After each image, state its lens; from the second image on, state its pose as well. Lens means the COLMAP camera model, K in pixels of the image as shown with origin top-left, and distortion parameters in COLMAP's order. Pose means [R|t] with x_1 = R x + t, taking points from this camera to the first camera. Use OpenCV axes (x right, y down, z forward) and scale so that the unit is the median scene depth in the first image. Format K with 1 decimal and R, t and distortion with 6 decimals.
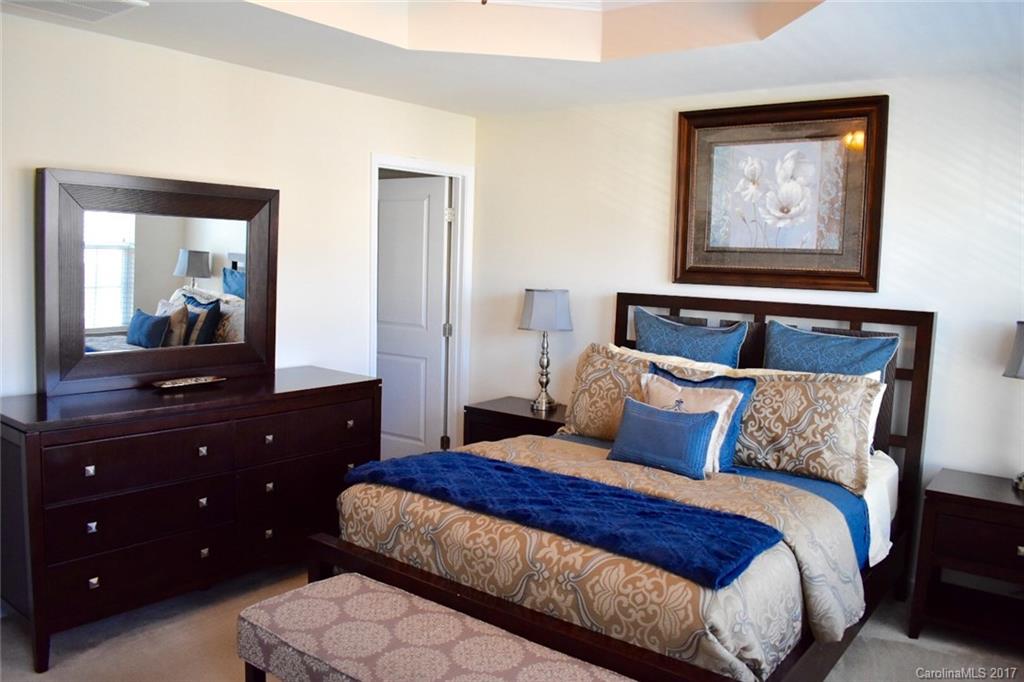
lens RADIAL K [[797.0, 0, 512.0], [0, 797.0, 341.0], [0, 0, 1]] dist [-0.094489, 0.000699]
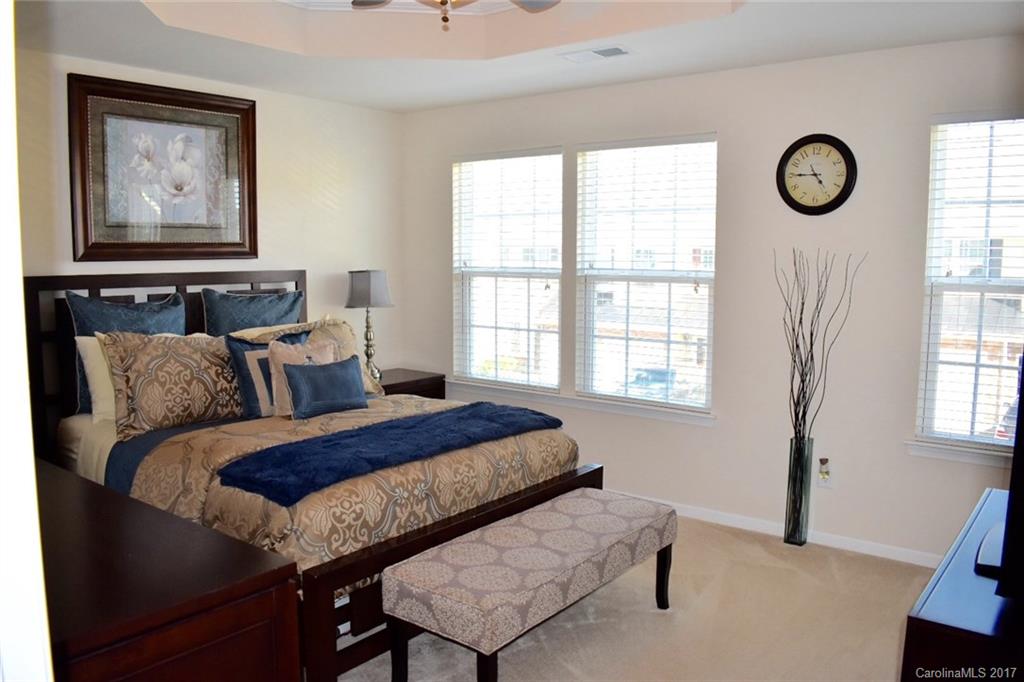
lens RADIAL K [[797.0, 0, 512.0], [0, 797.0, 341.0], [0, 0, 1]] dist [-0.094489, 0.000699]
pose [[0.003897, -0.143341, 0.989666, -0.775072], [0.094010, 0.985343, 0.142345, -0.070739], [-0.995564, 0.092483, 0.017316, 0.561161]]
